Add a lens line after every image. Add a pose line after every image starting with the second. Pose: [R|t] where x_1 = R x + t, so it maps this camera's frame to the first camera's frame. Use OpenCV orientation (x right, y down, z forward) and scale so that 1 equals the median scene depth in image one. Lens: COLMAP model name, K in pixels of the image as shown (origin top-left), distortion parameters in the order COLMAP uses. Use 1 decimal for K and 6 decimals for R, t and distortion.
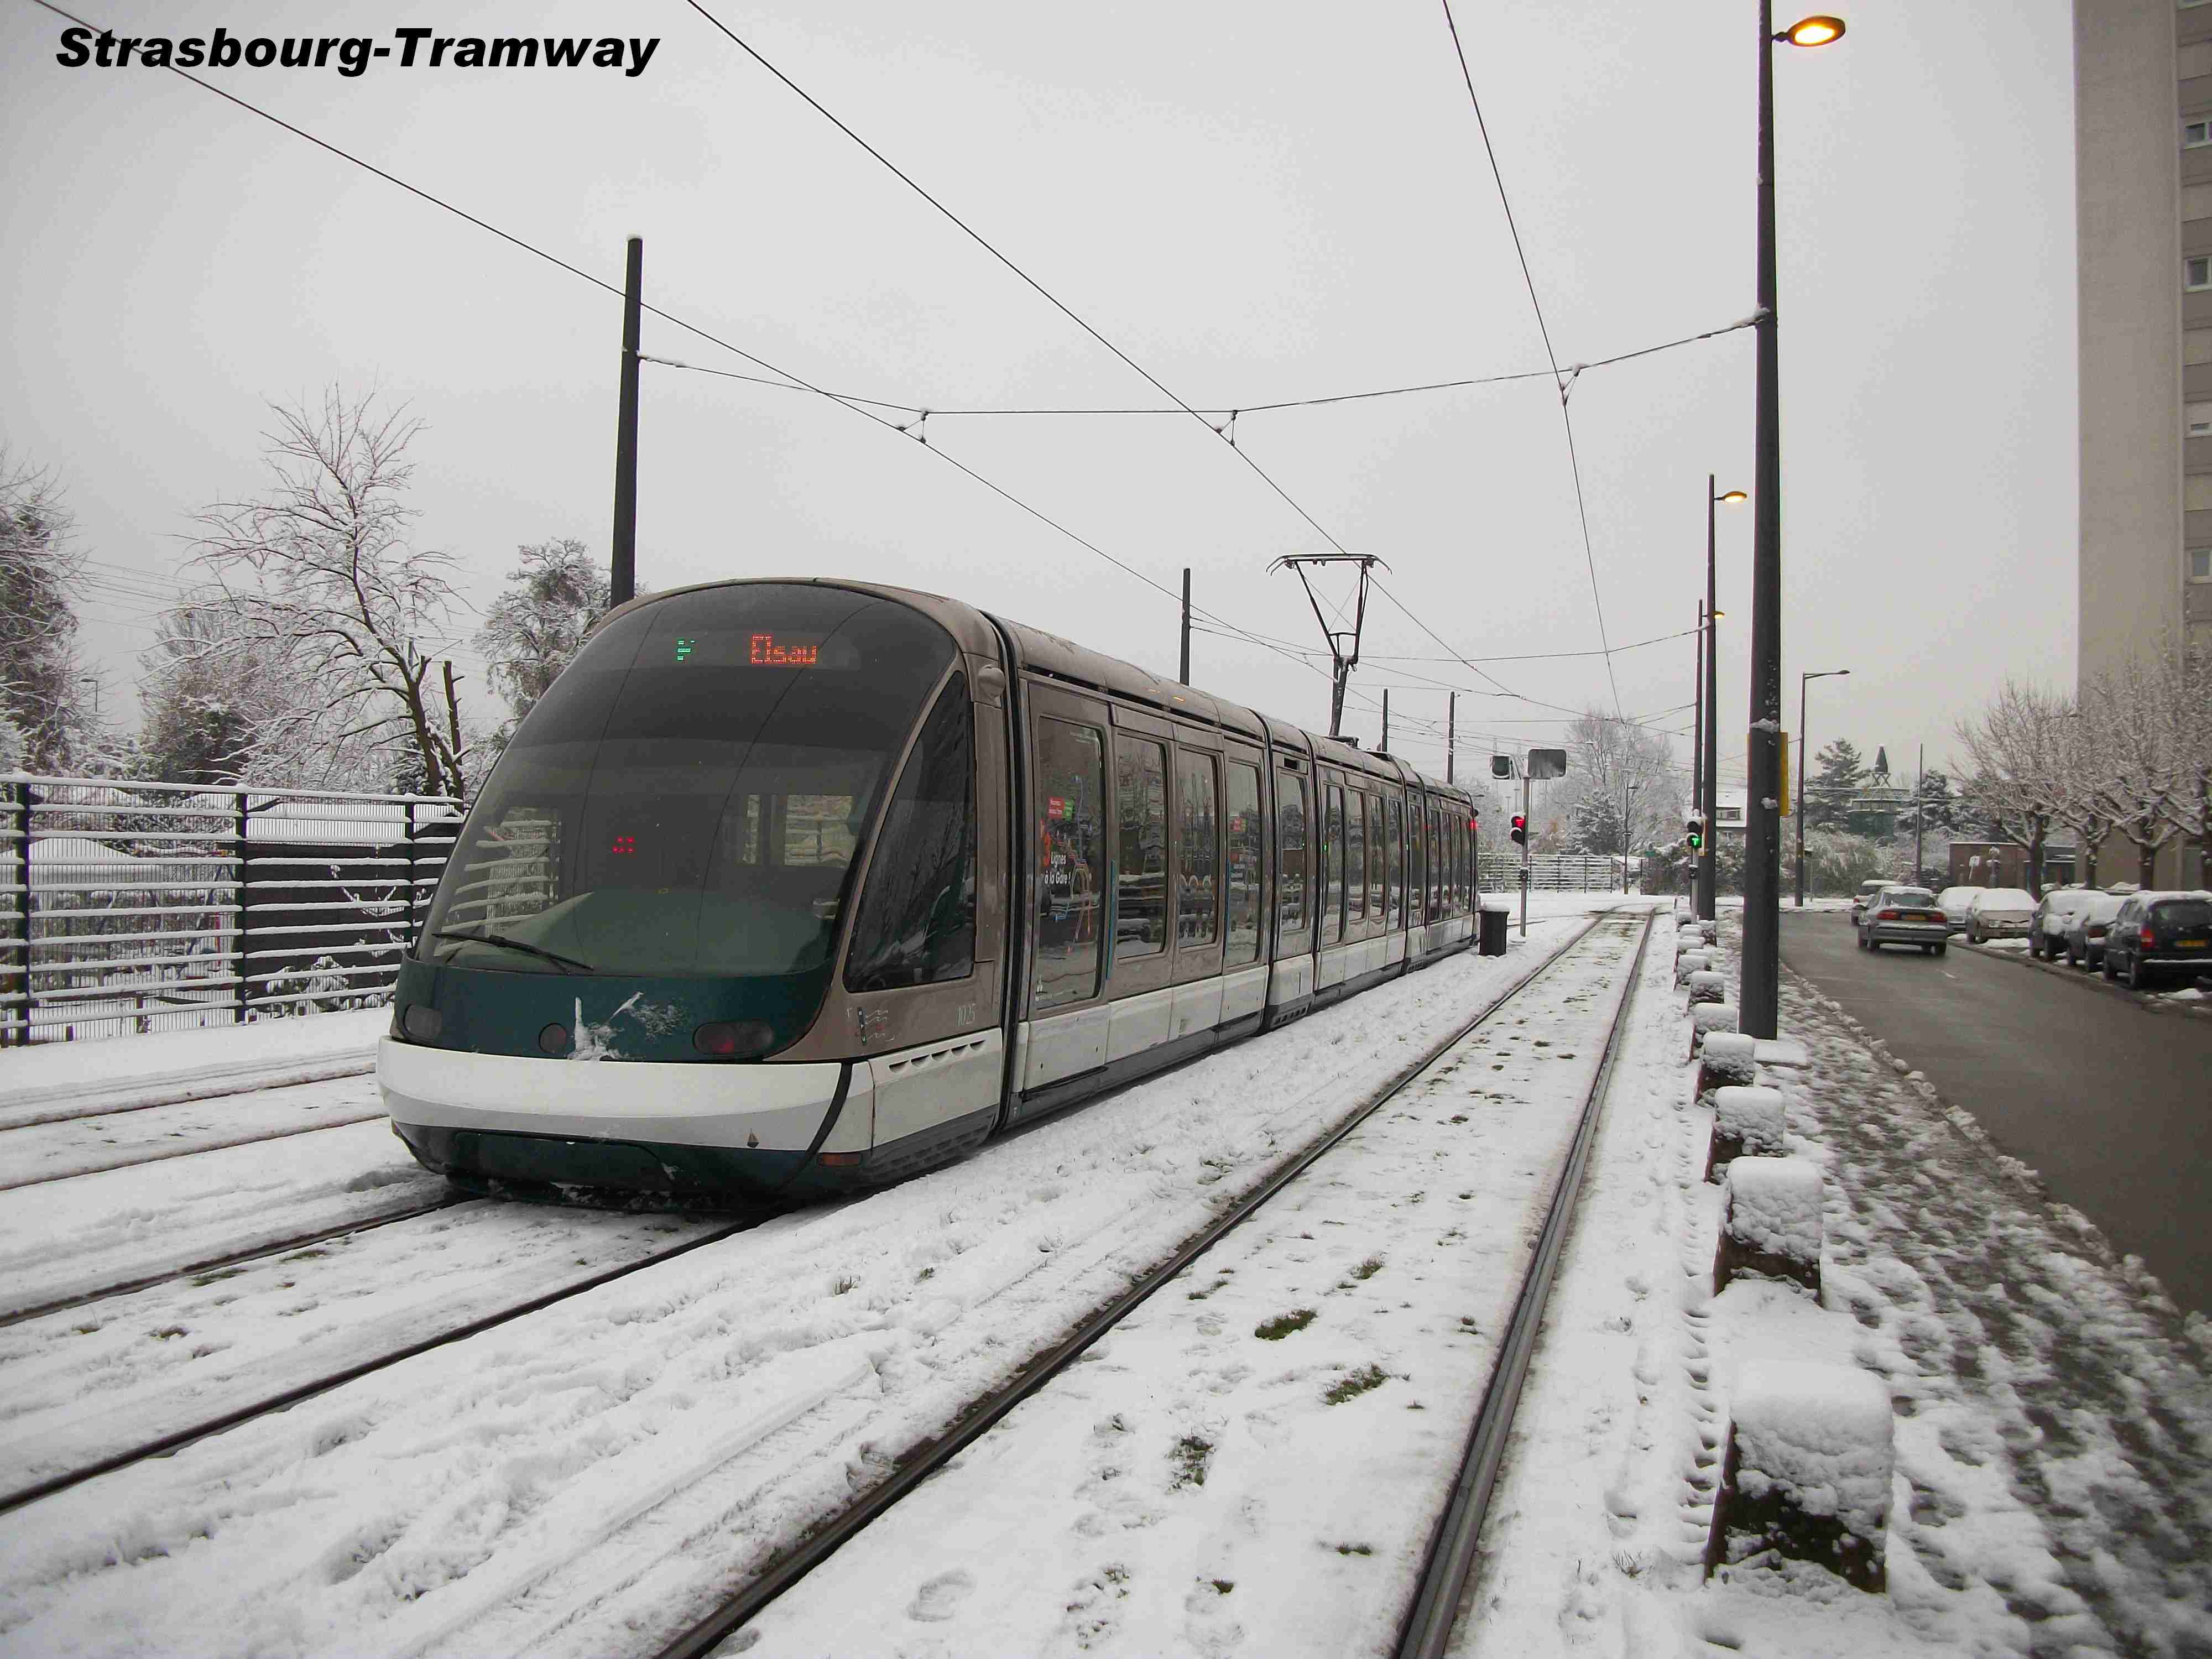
lens RADIAL K [[1169.0, 0, 1106.0], [0, 1169.0, 829.5], [0, 0, 1]] dist [0.002602, 0.001189]
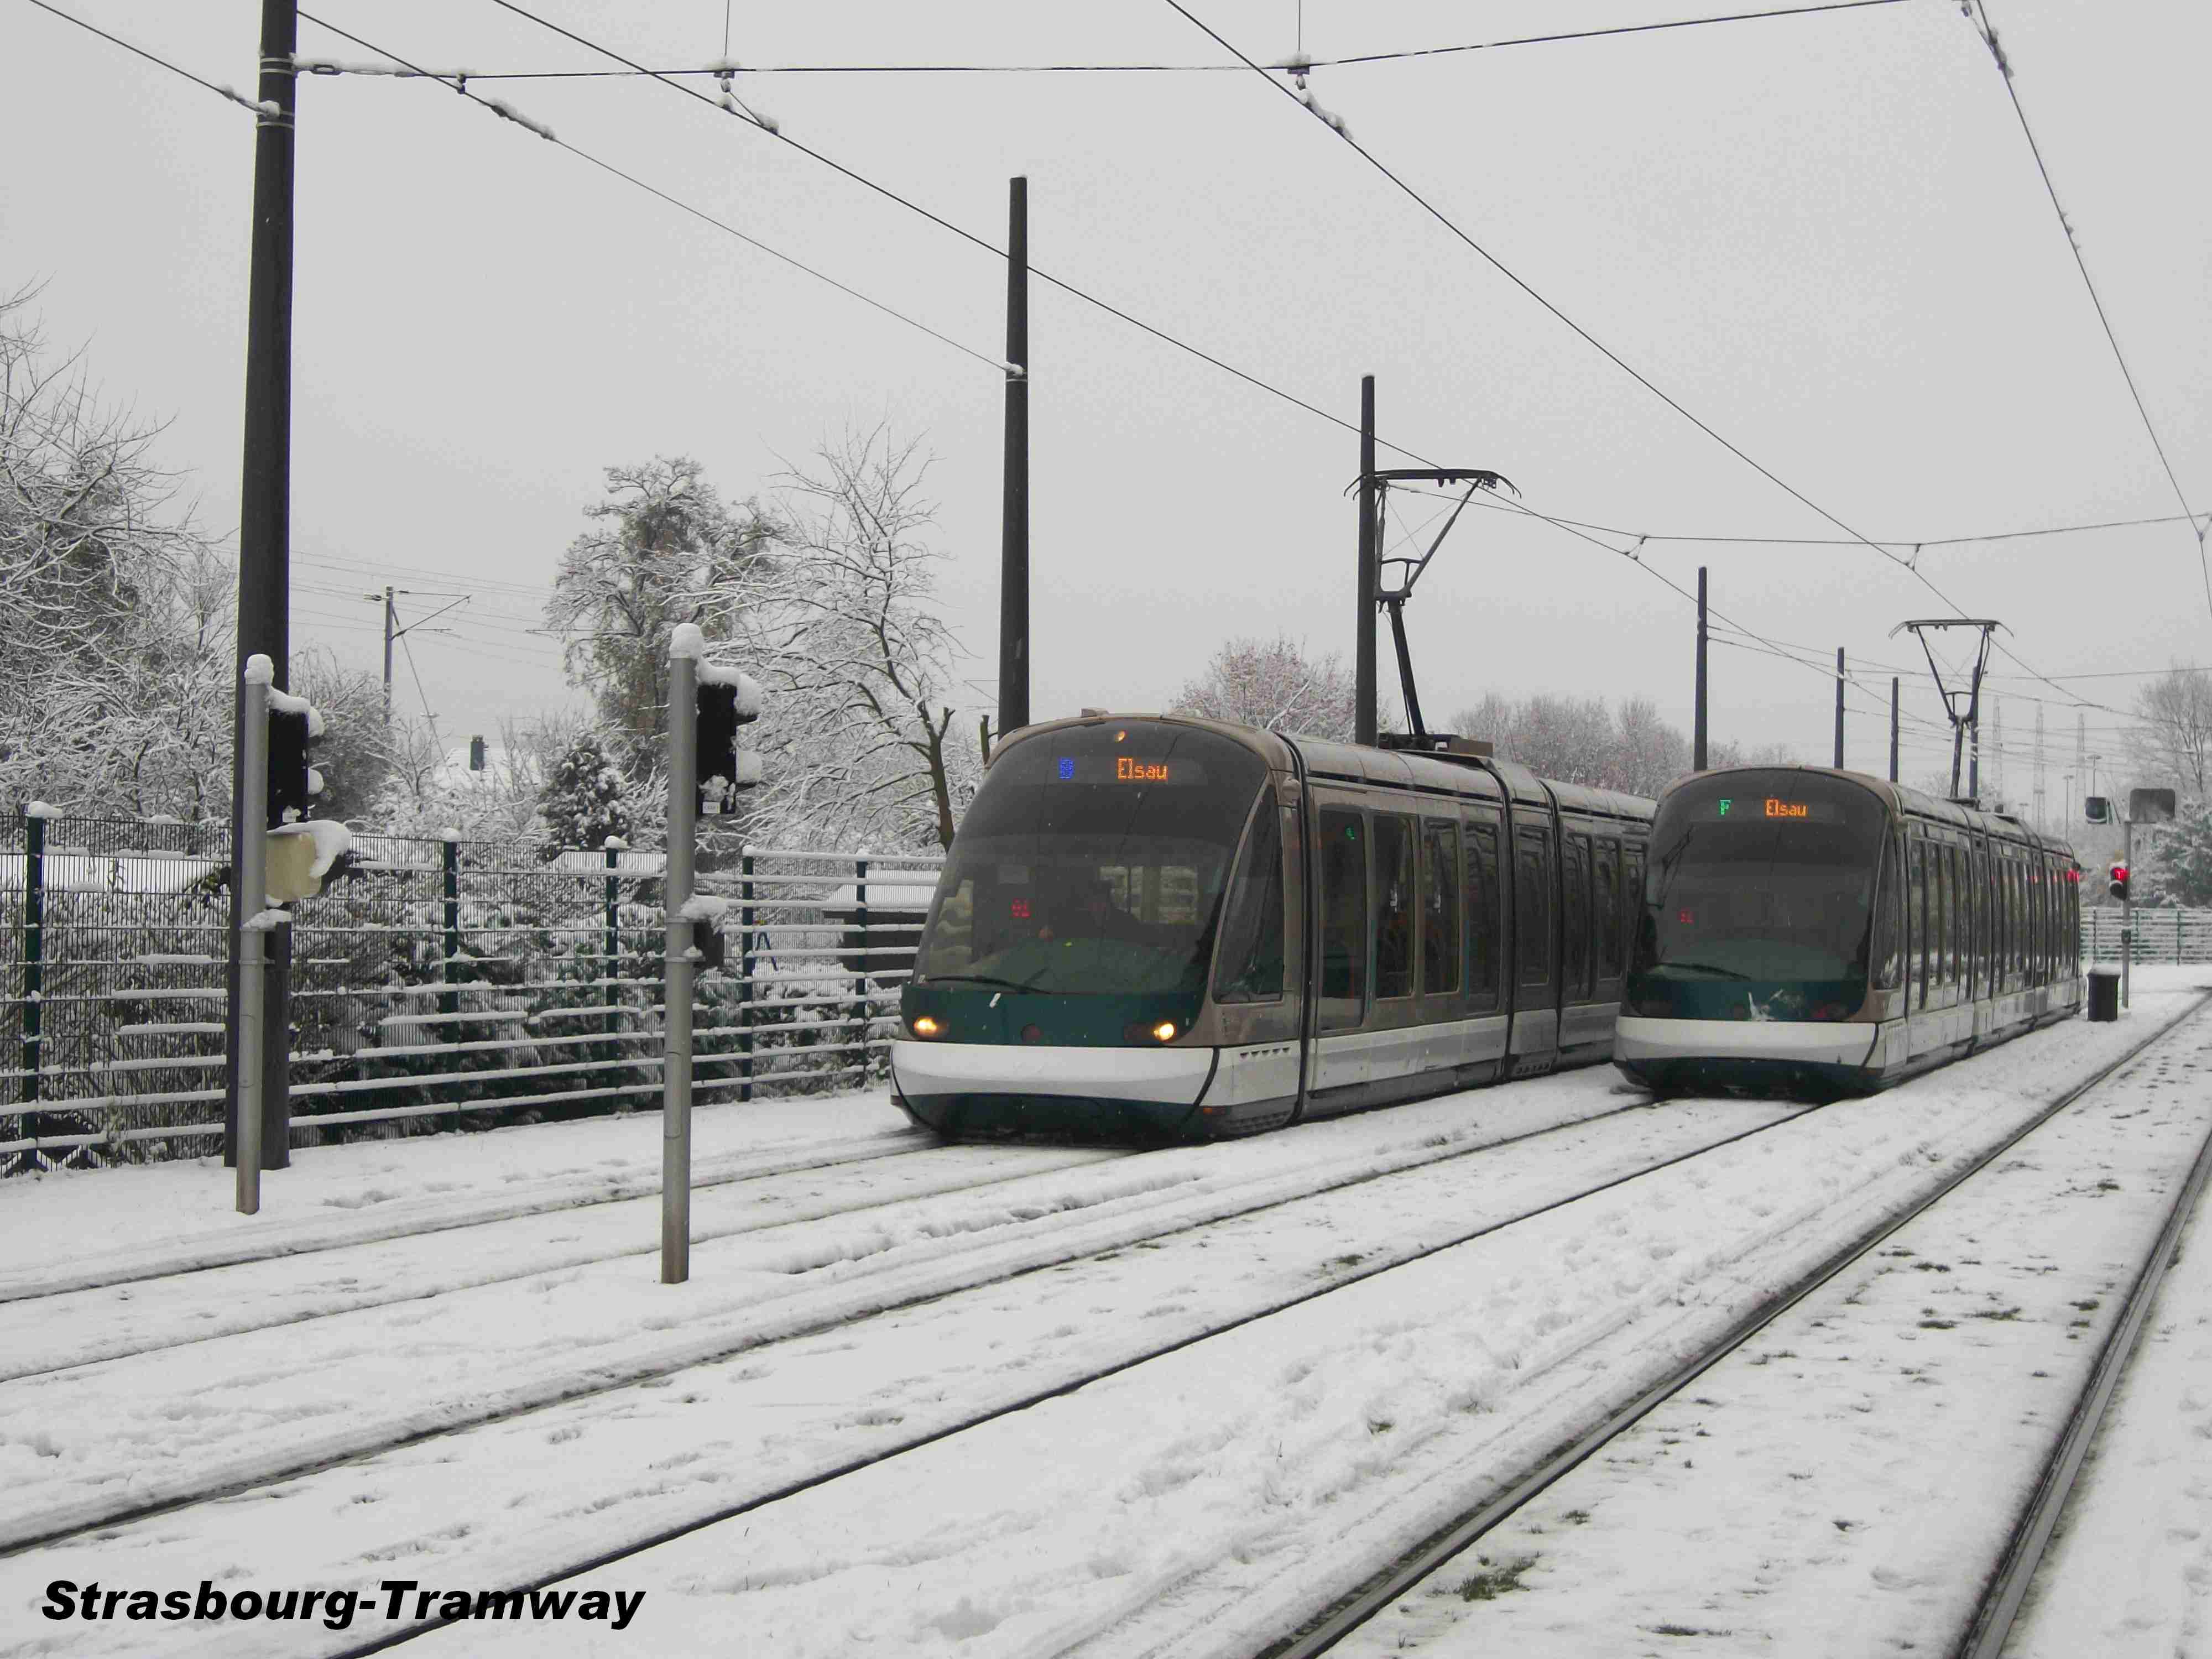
lens RADIAL K [[2257.4, 0, 1106.0], [0, 2257.4, 829.5], [0, 0, 1]] dist [-0.094795, 0.042580]
pose [[0.998561, -0.006778, -0.053193, -0.364517], [0.006037, 0.999883, -0.014078, -0.025147], [0.053282, 0.013737, 0.998485, -0.799826]]
